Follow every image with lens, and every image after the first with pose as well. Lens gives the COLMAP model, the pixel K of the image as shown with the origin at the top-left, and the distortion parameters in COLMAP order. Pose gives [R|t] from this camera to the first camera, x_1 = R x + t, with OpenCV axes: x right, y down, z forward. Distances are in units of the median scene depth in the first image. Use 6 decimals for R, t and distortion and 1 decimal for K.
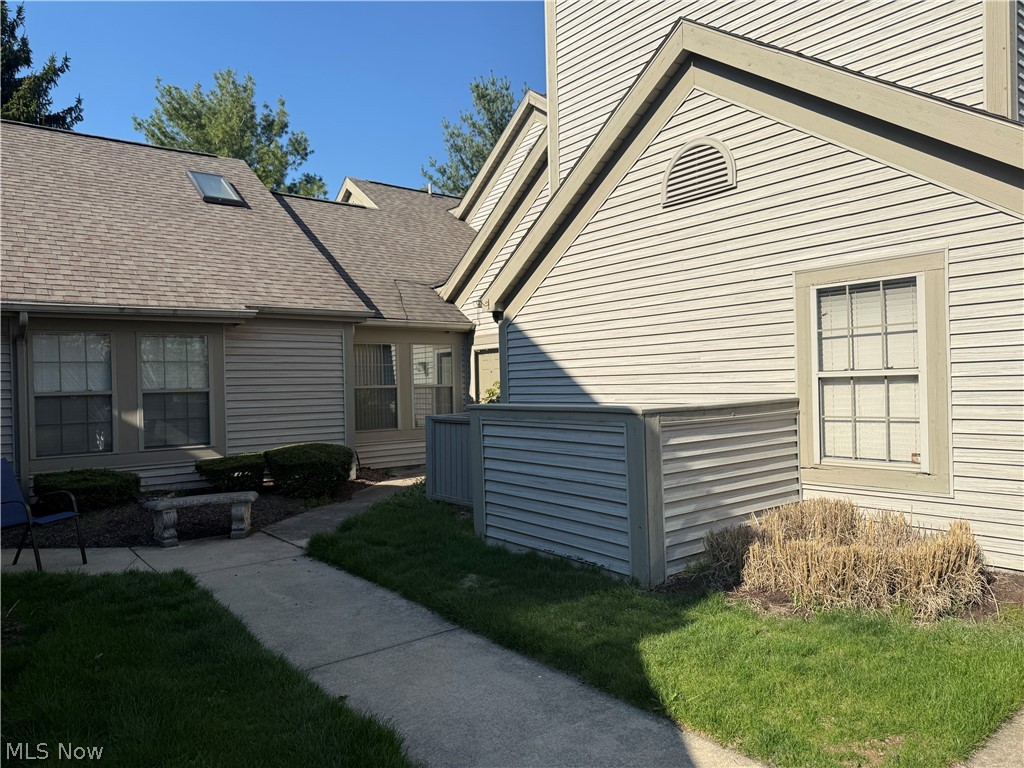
lens RADIAL K [[723.2, 0, 505.5], [0, 723.2, 386.3], [0, 0, 1]] dist [0.094638, -0.129419]
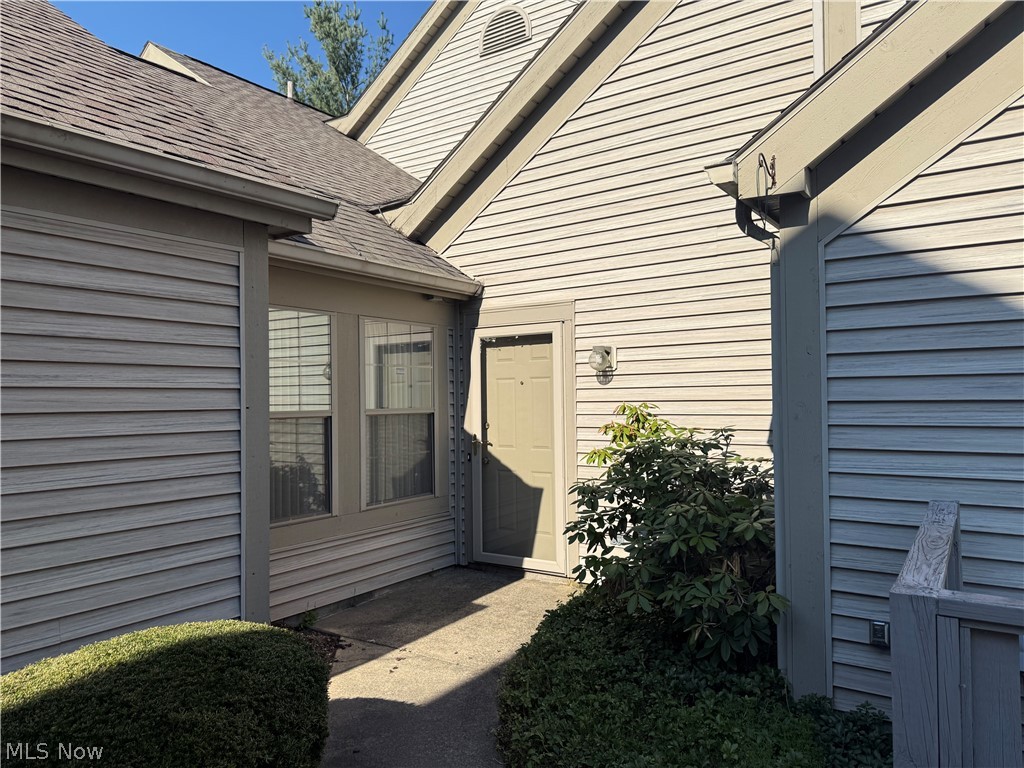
lens RADIAL K [[723.2, 0, 505.5], [0, 723.2, 386.3], [0, 0, 1]] dist [0.094638, -0.129419]
pose [[0.954972, 0.016134, 0.296255, -0.169846], [-0.009828, 0.999693, -0.022763, -0.006693], [-0.296532, 0.018827, 0.954837, 0.531536]]
